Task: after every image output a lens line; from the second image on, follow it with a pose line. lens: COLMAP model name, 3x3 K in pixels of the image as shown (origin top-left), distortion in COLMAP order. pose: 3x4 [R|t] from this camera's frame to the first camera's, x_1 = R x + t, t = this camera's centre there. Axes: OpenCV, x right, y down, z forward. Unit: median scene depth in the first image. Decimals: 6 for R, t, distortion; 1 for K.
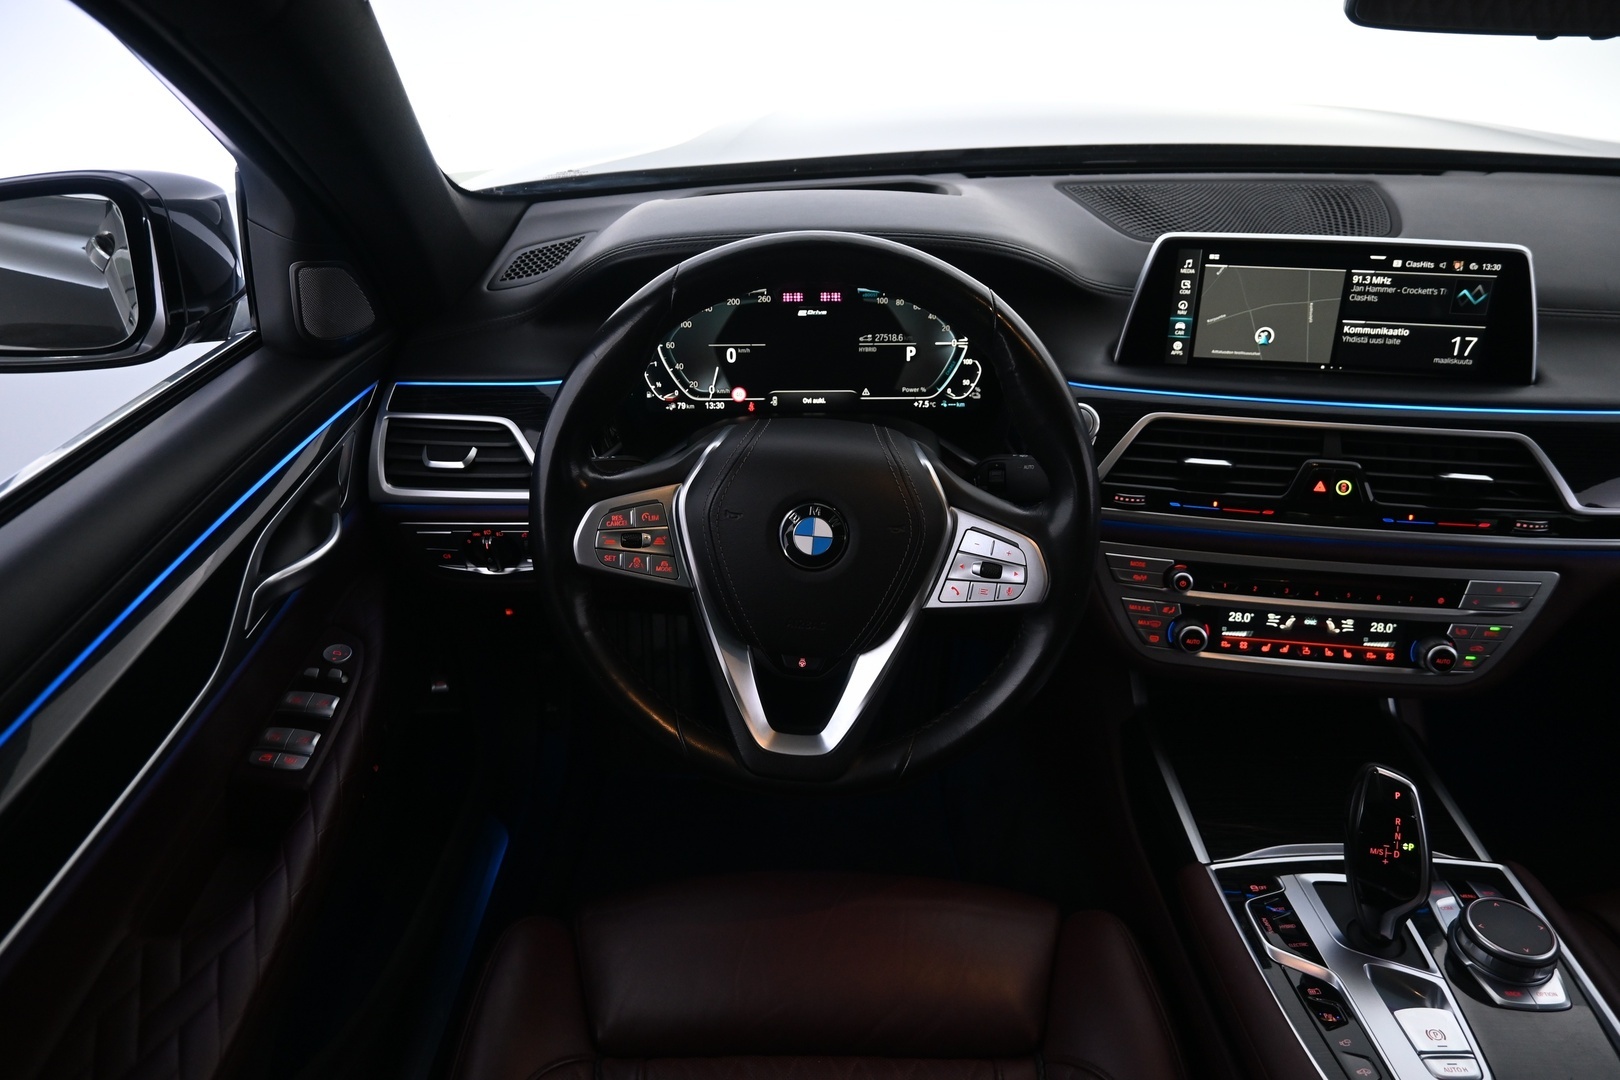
lens RADIAL K [[1106.8, 0, 814.9], [0, 1106.8, 538.7], [0, 0, 1]] dist [0.002198, -0.004611]
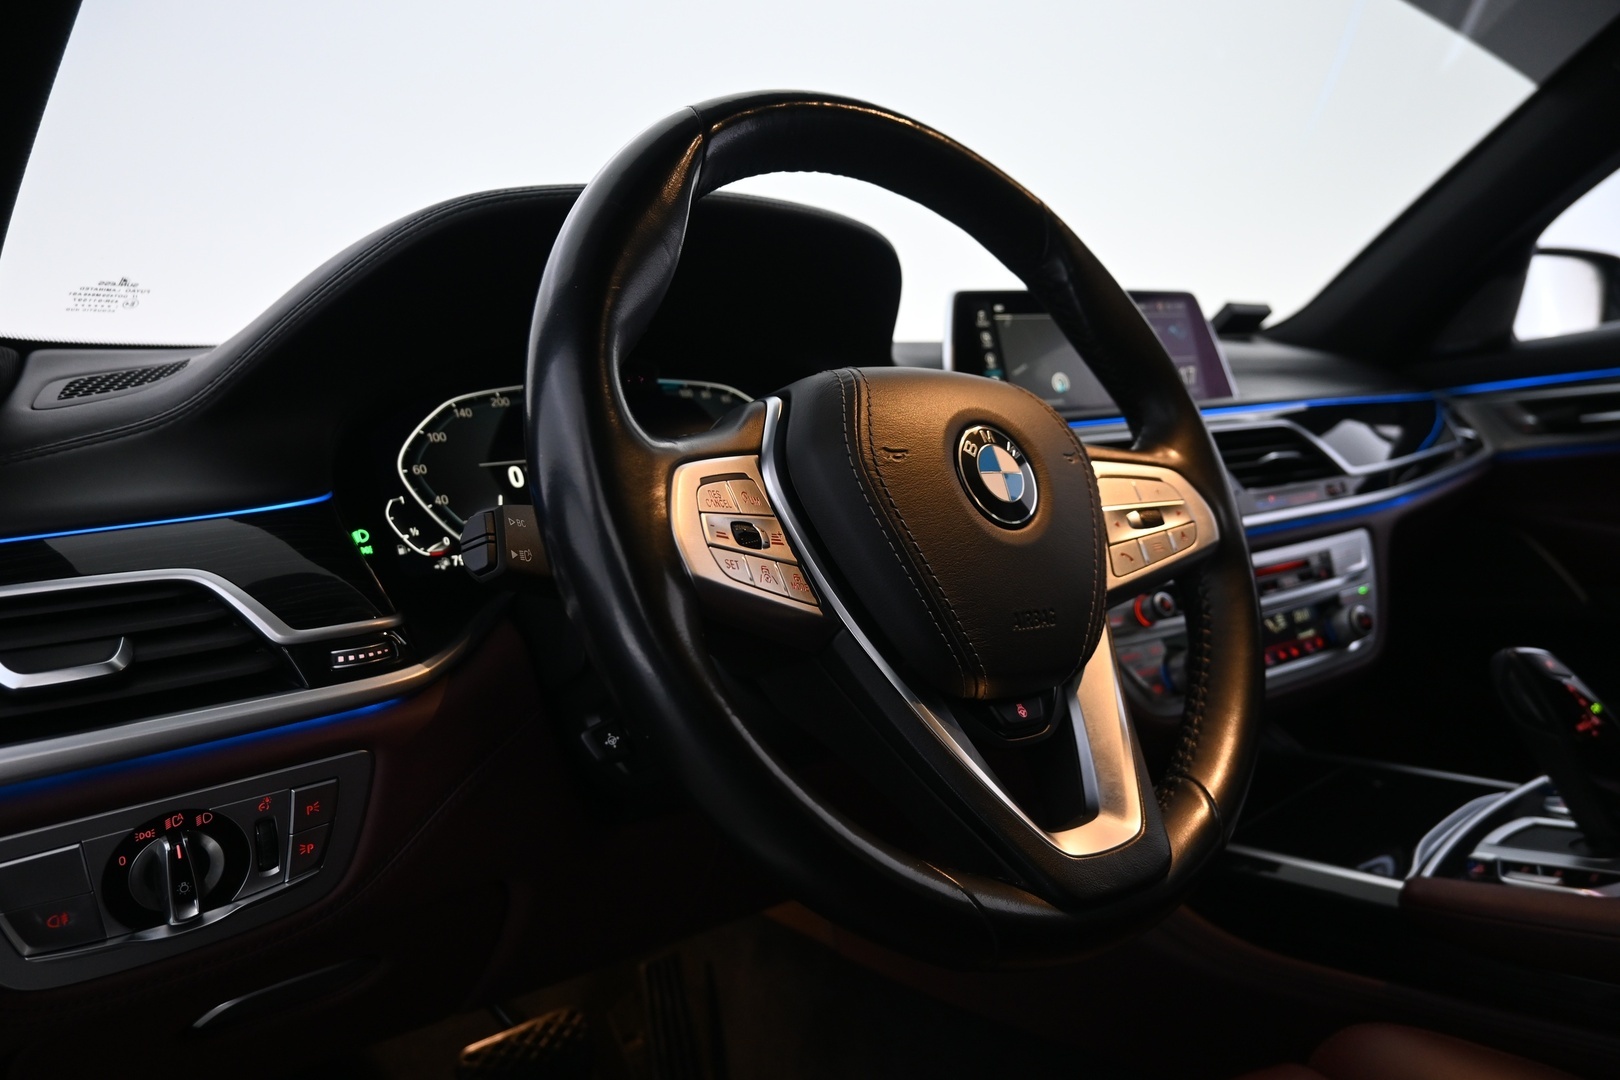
lens RADIAL K [[1106.8, 0, 814.9], [0, 1106.8, 538.7], [0, 0, 1]] dist [0.002198, -0.004611]
pose [[0.746700, -0.115076, 0.655131, -0.405400], [0.408197, 0.856925, -0.314730, 0.150956], [-0.525181, 0.502431, 0.686839, 0.530758]]
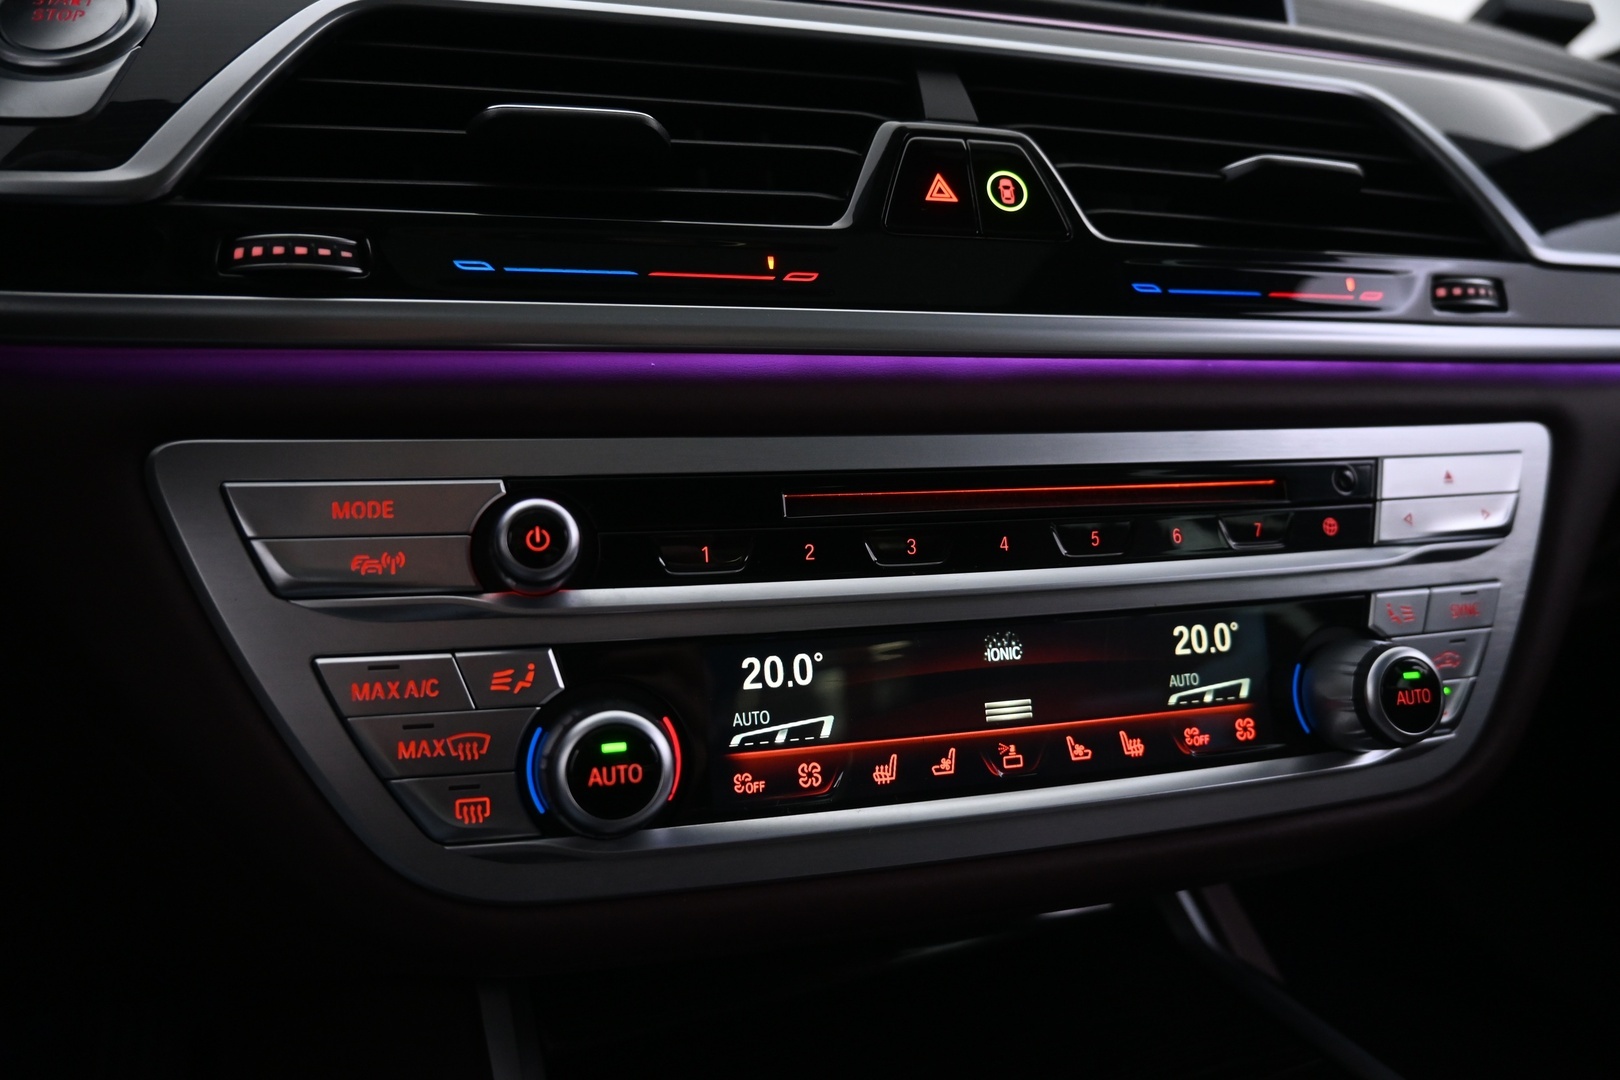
lens RADIAL K [[1106.8, 0, 814.9], [0, 1106.8, 538.7], [0, 0, 1]] dist [0.002198, -0.004611]
pose [[0.908339, -0.064507, 0.413230, 0.282809], [0.188779, 0.944895, -0.267461, 0.115435], [-0.373206, 0.320954, 0.870463, 0.752466]]
